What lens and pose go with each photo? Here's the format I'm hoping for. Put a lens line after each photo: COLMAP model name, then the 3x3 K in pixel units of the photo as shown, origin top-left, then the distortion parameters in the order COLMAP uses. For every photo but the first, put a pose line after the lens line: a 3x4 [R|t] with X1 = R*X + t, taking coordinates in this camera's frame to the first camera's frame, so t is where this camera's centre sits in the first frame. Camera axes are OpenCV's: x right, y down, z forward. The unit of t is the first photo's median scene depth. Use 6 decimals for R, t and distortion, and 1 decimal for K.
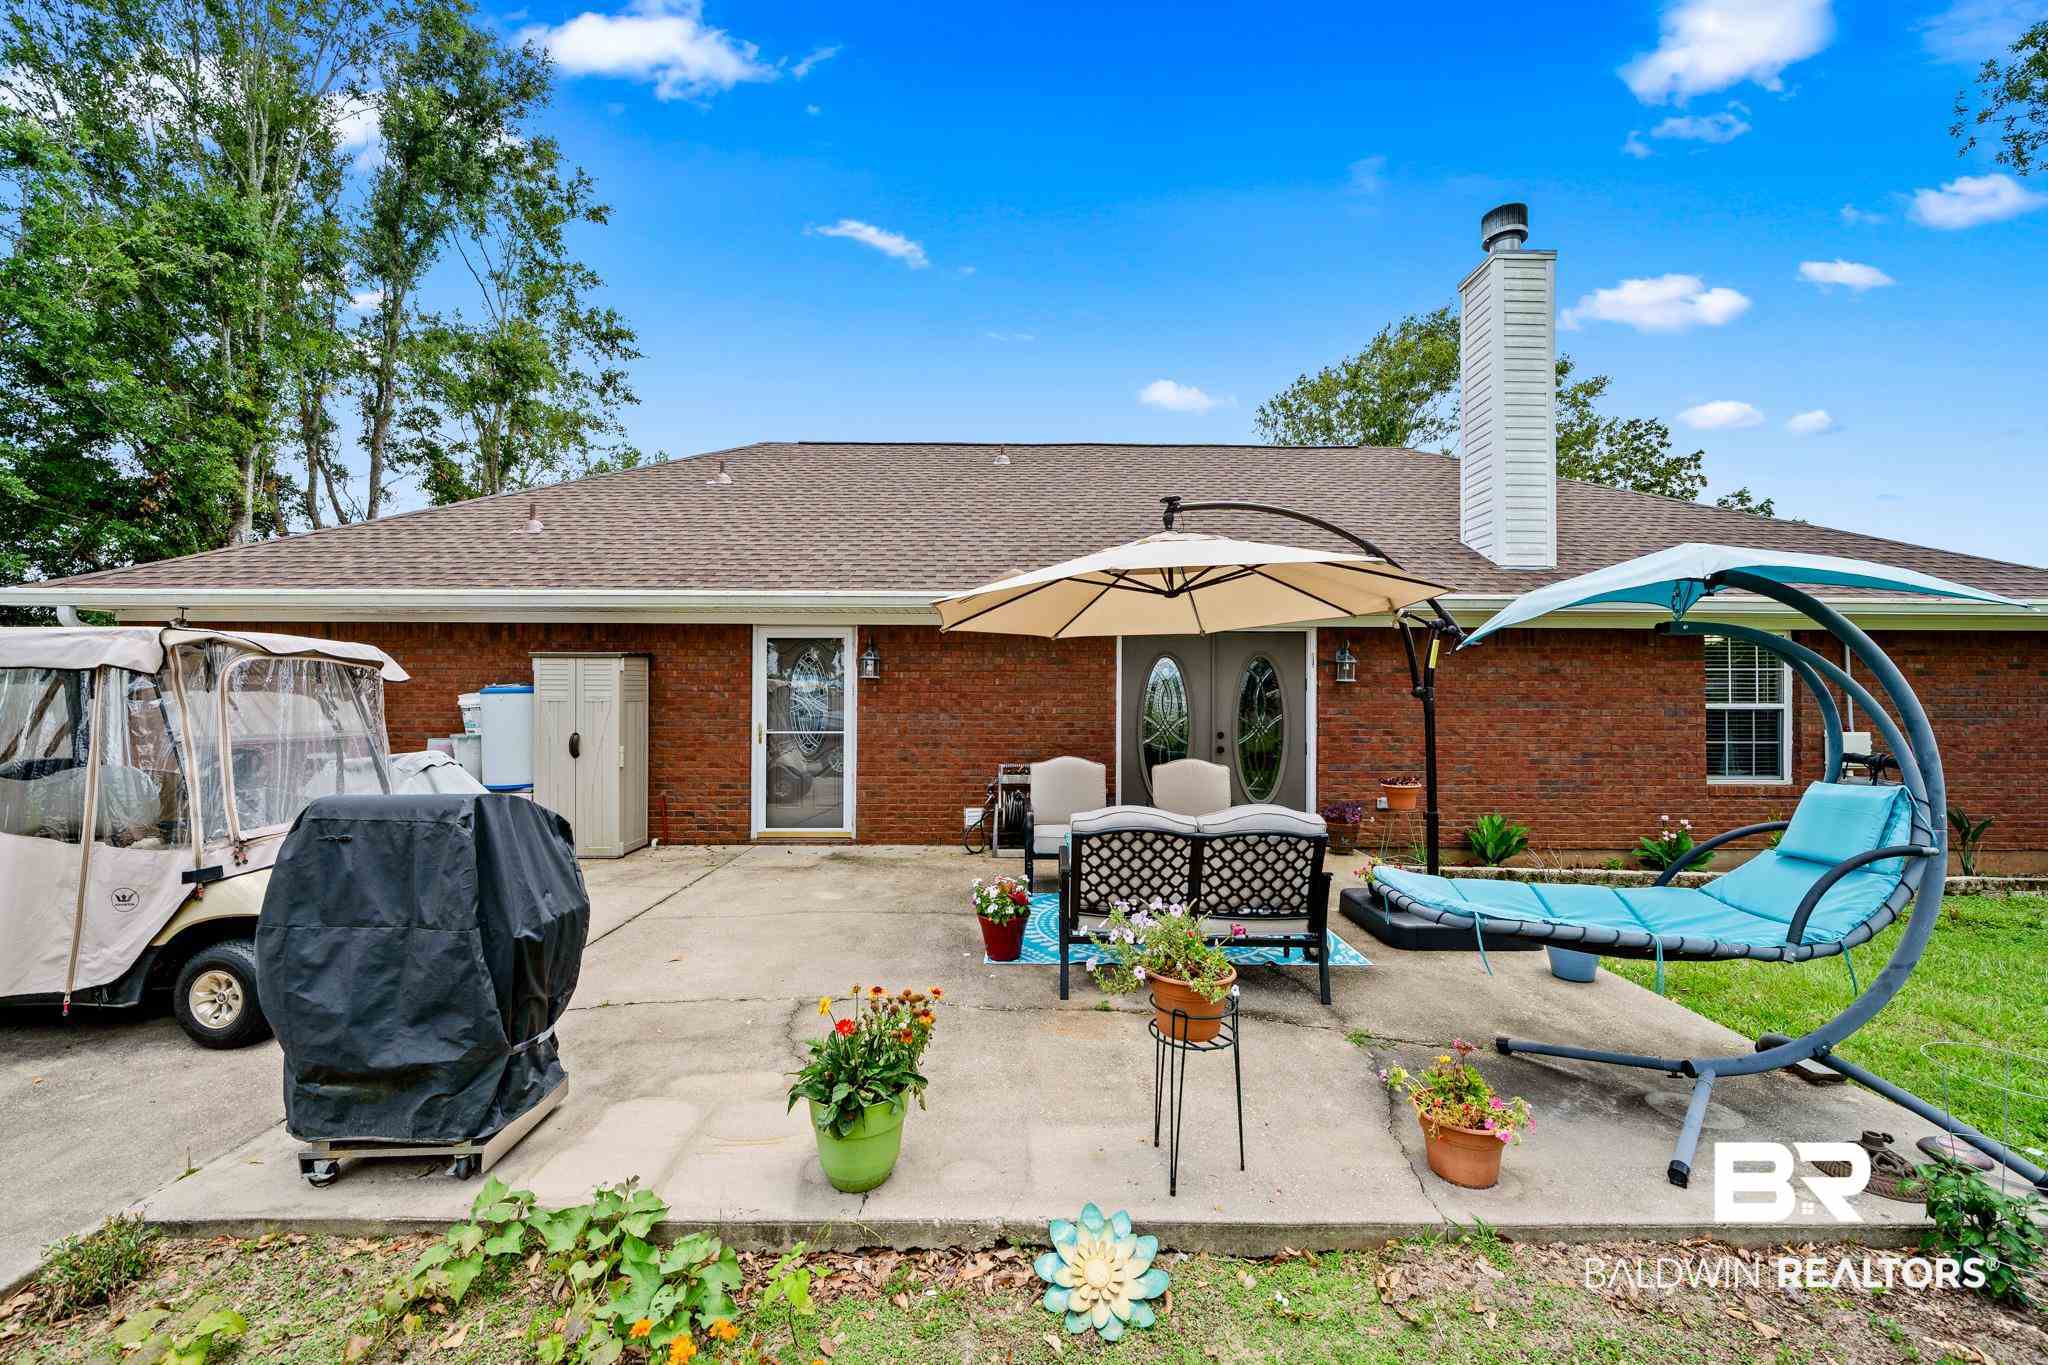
lens RADIAL K [[800.0, 0, 1031.0], [0, 800.0, 692.0], [0, 0, 1]] dist [-0.000552, 0.000210]
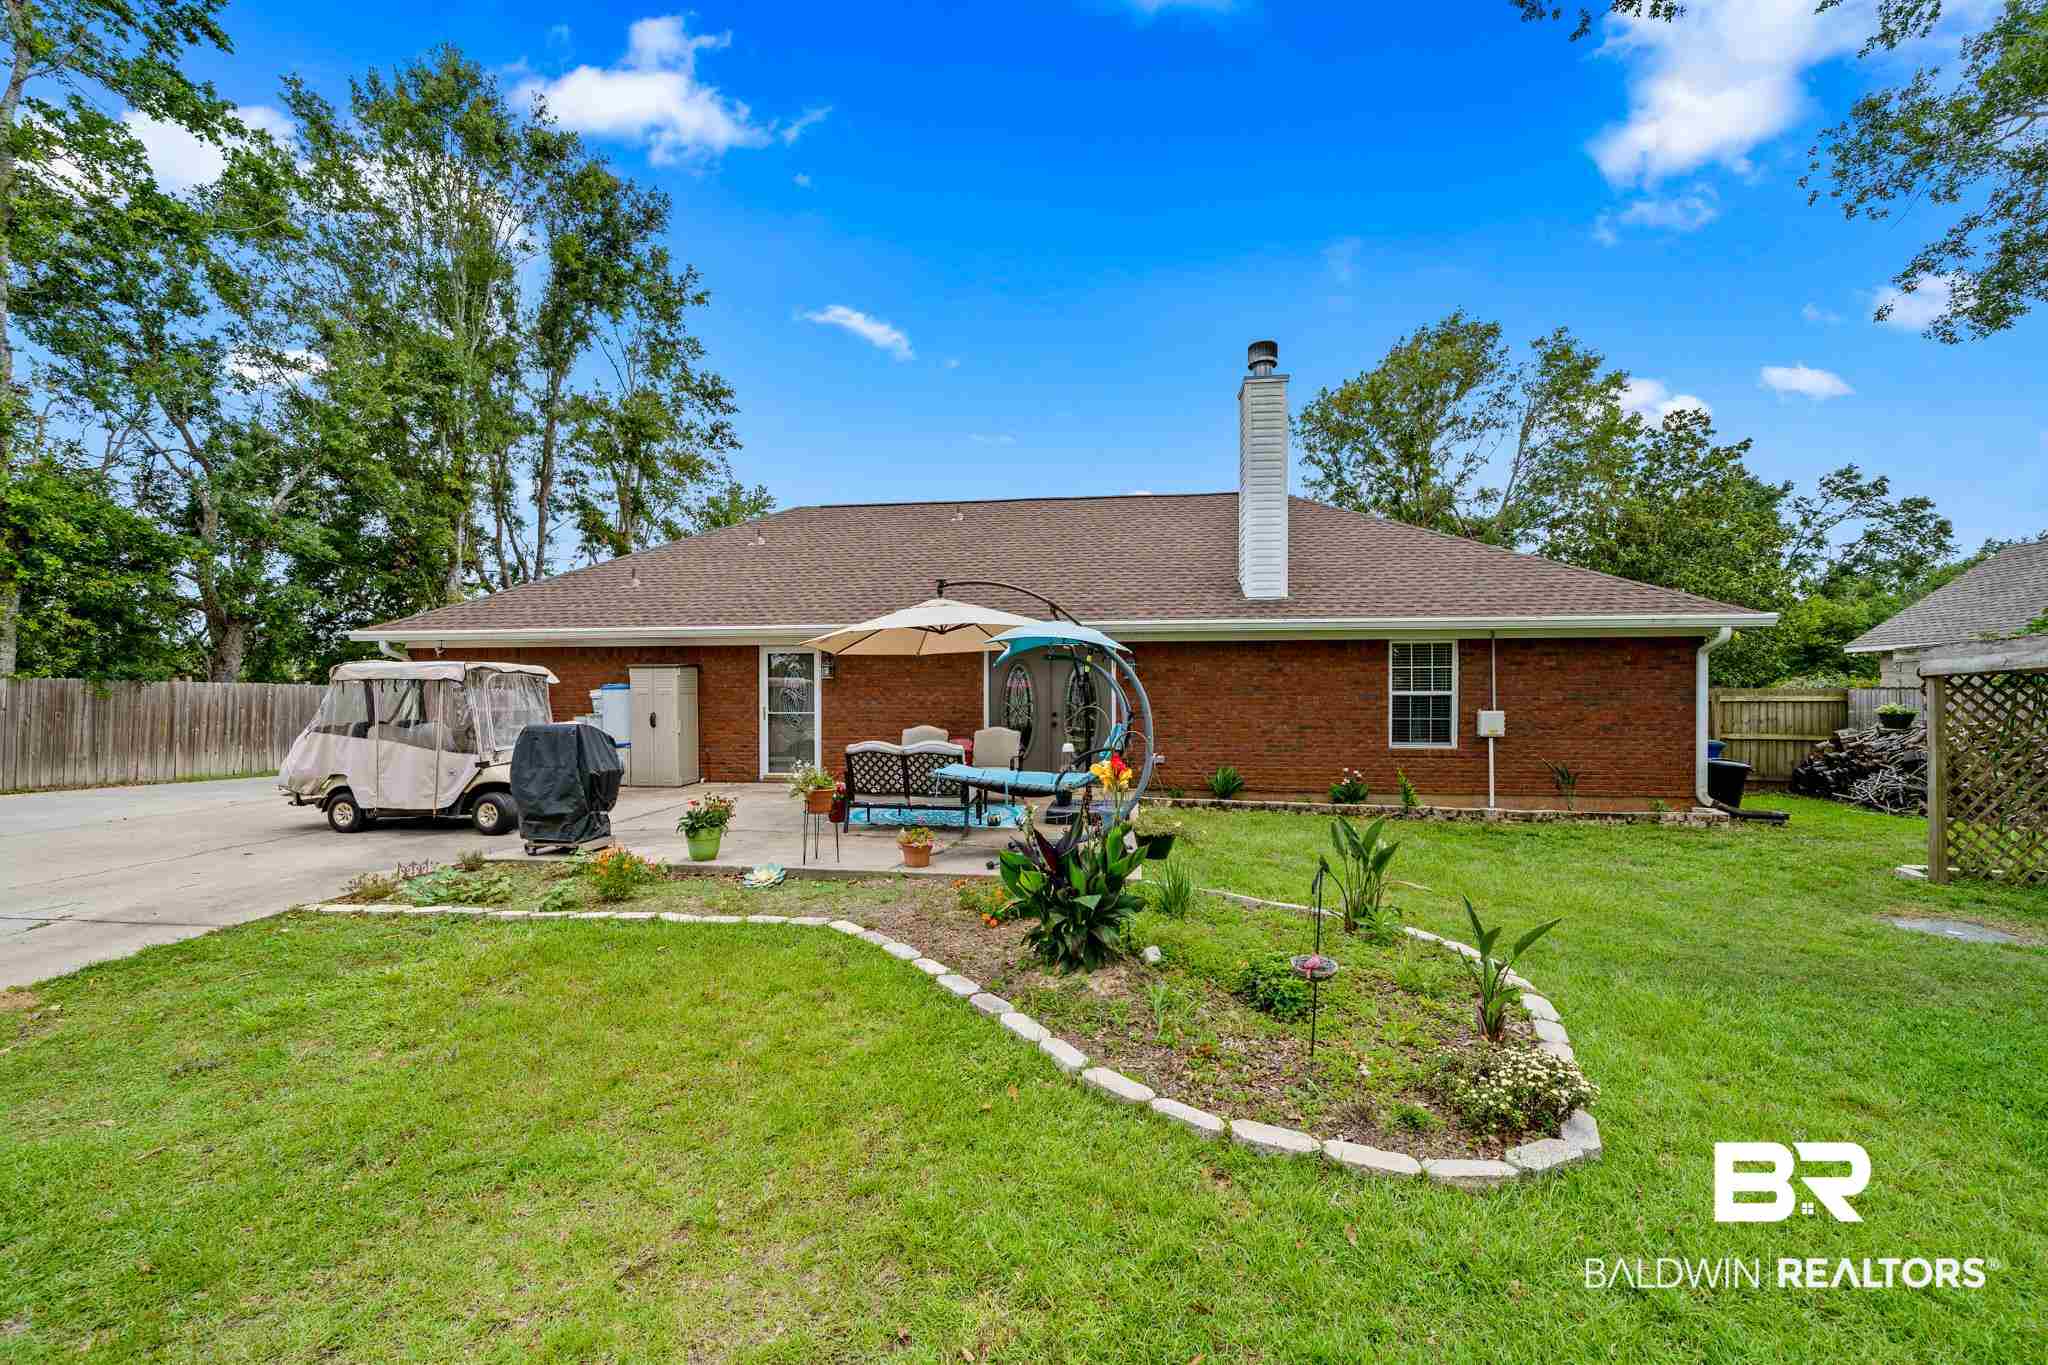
lens RADIAL K [[808.5, 0, 1039.7], [0, 808.5, 700.5], [0, 0, 1]] dist [0.003060, -0.000044]
pose [[0.990448, -0.004269, -0.137823, 0.424626], [0.006702, 0.999830, 0.017193, 0.001566], [0.137726, -0.017953, 0.990308, -0.517820]]
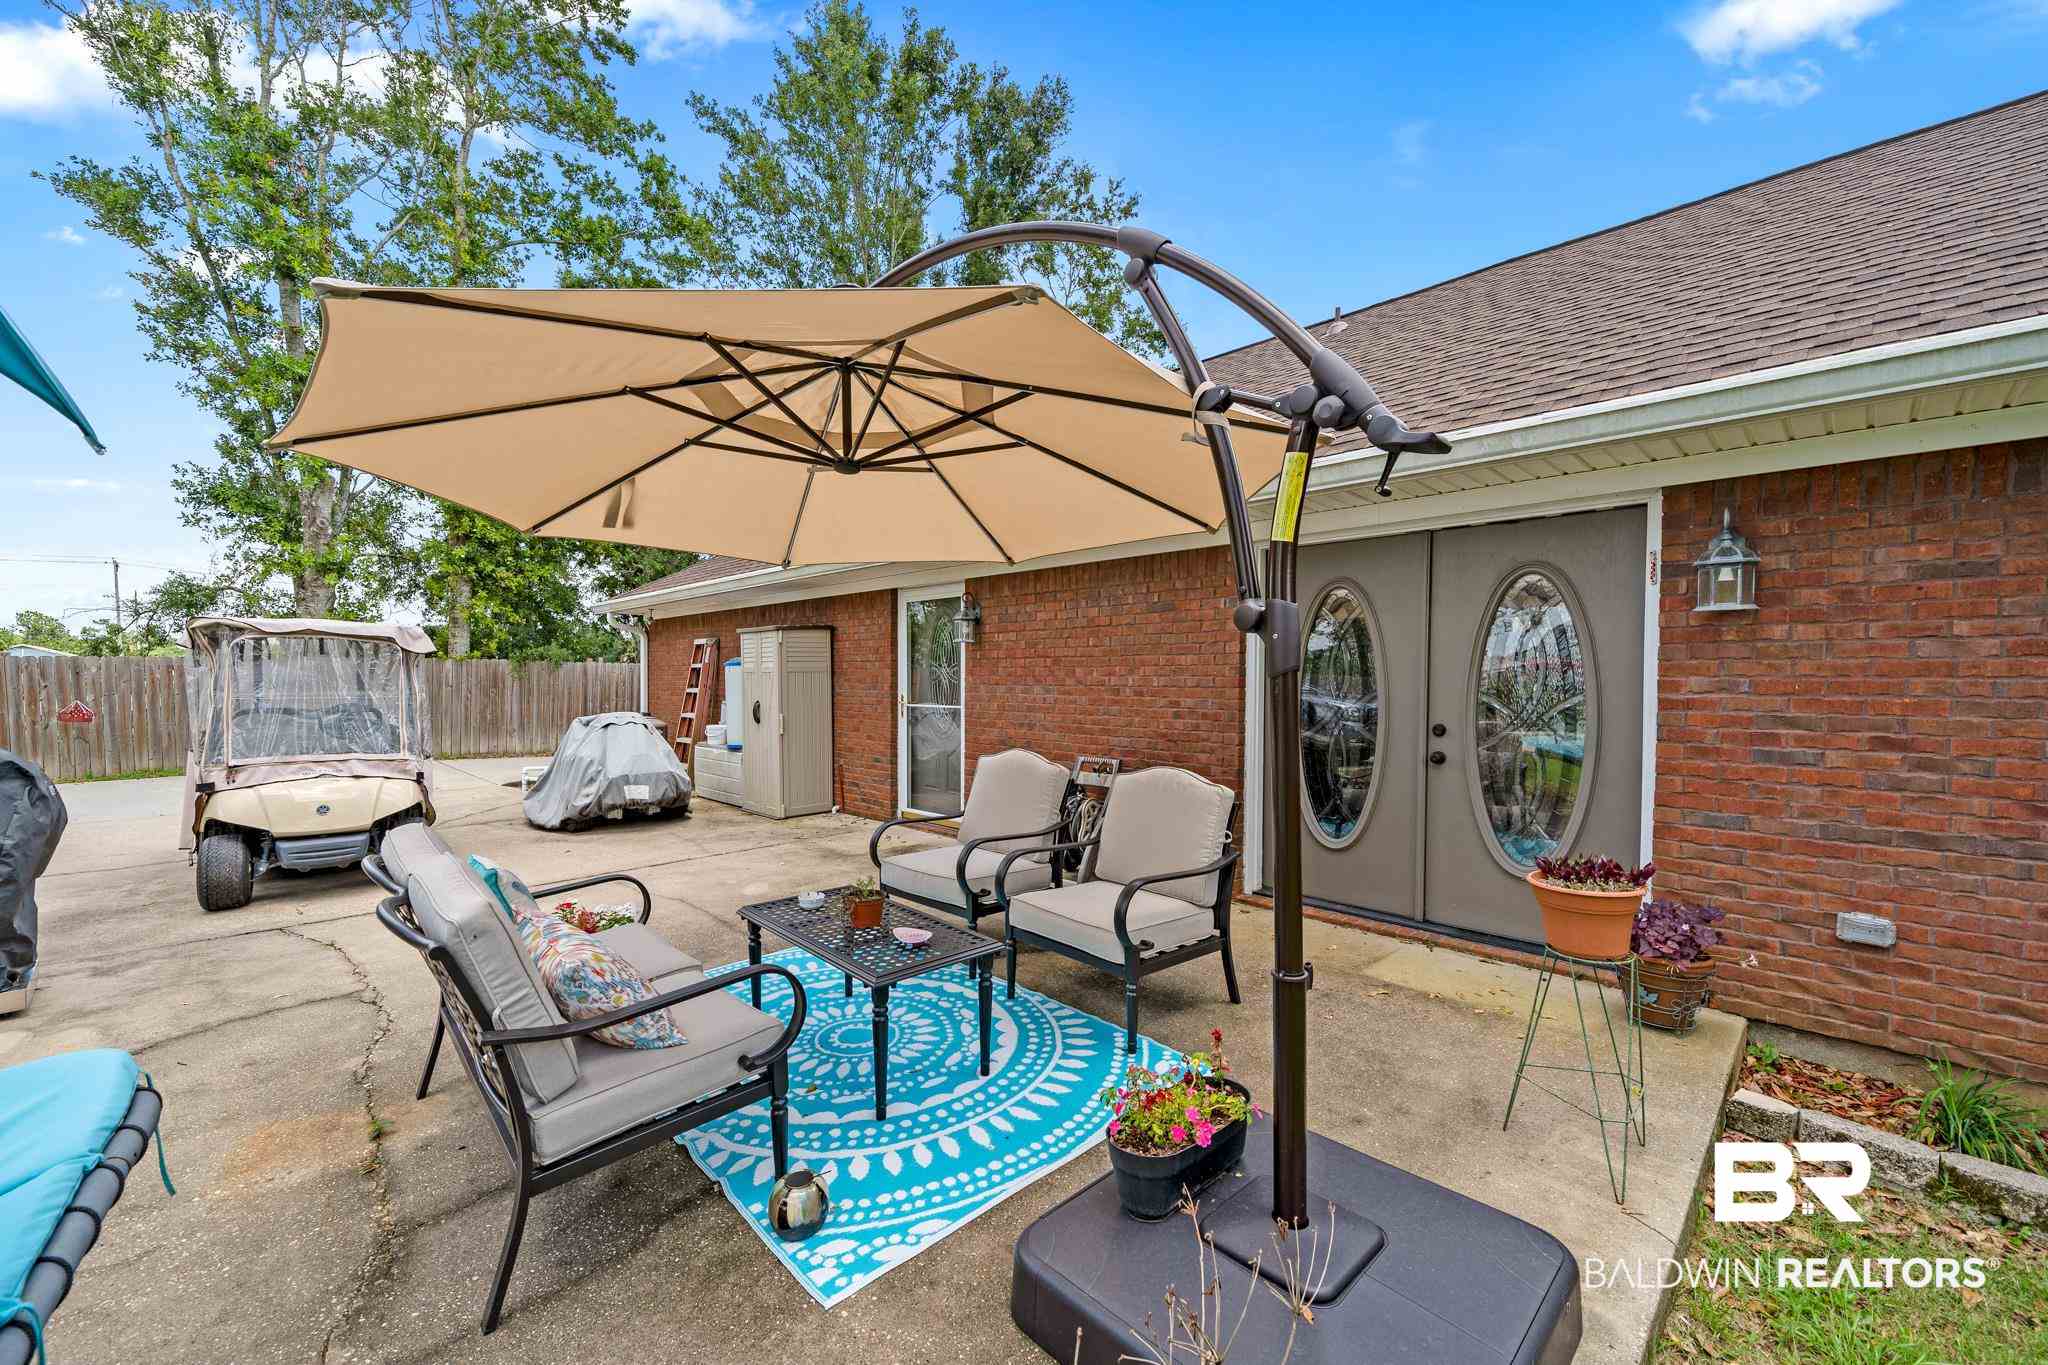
lens RADIAL K [[808.5, 0, 1039.7], [0, 808.5, 700.5], [0, 0, 1]] dist [0.003060, -0.000044]
pose [[0.698249, 0.017671, -0.715637, 0.439588], [0.006354, 0.999503, 0.030879, 0.016991], [0.715826, -0.026108, 0.697790, 0.455423]]
